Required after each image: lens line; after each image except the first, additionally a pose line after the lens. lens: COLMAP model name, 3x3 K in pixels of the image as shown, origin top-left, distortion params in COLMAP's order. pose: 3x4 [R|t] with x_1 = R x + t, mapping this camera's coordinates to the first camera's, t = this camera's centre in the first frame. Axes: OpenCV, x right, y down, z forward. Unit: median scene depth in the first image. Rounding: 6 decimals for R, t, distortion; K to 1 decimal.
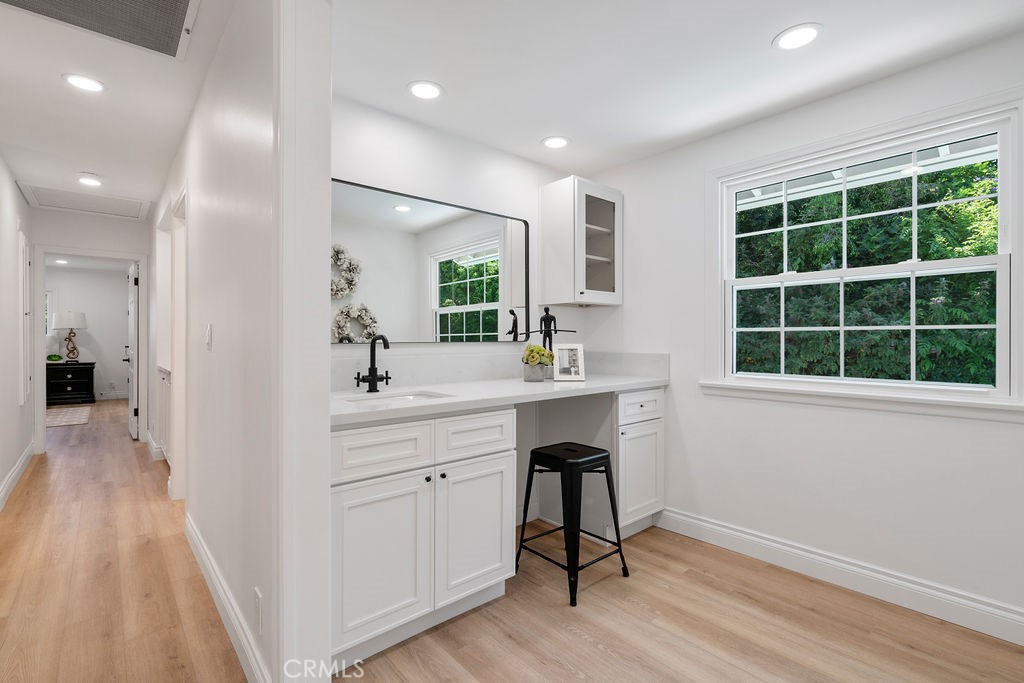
lens RADIAL K [[460.8, 0, 509.2], [0, 460.8, 338.6], [0, 0, 1]] dist [-0.003320, 0.000097]
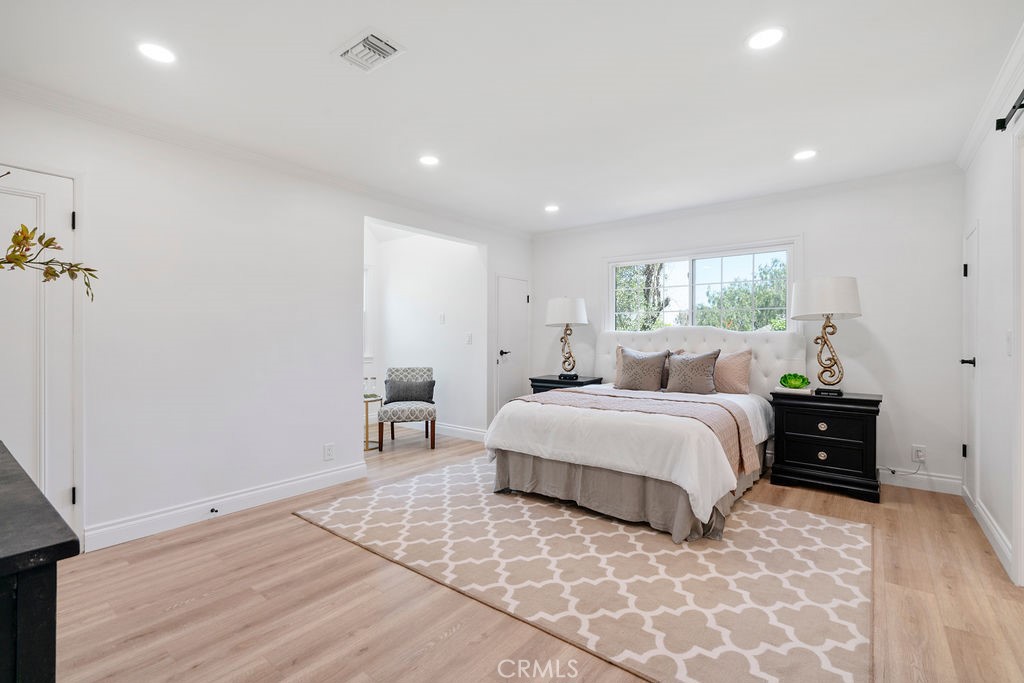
lens RADIAL K [[460.8, 0, 509.2], [0, 460.8, 338.6], [0, 0, 1]] dist [-0.003320, 0.000097]
pose [[0.169273, -0.001553, -0.985568, -0.574963], [0.000169, 0.999999, -0.001546, 0.000633], [0.985569, 0.000095, 0.169273, 0.629472]]
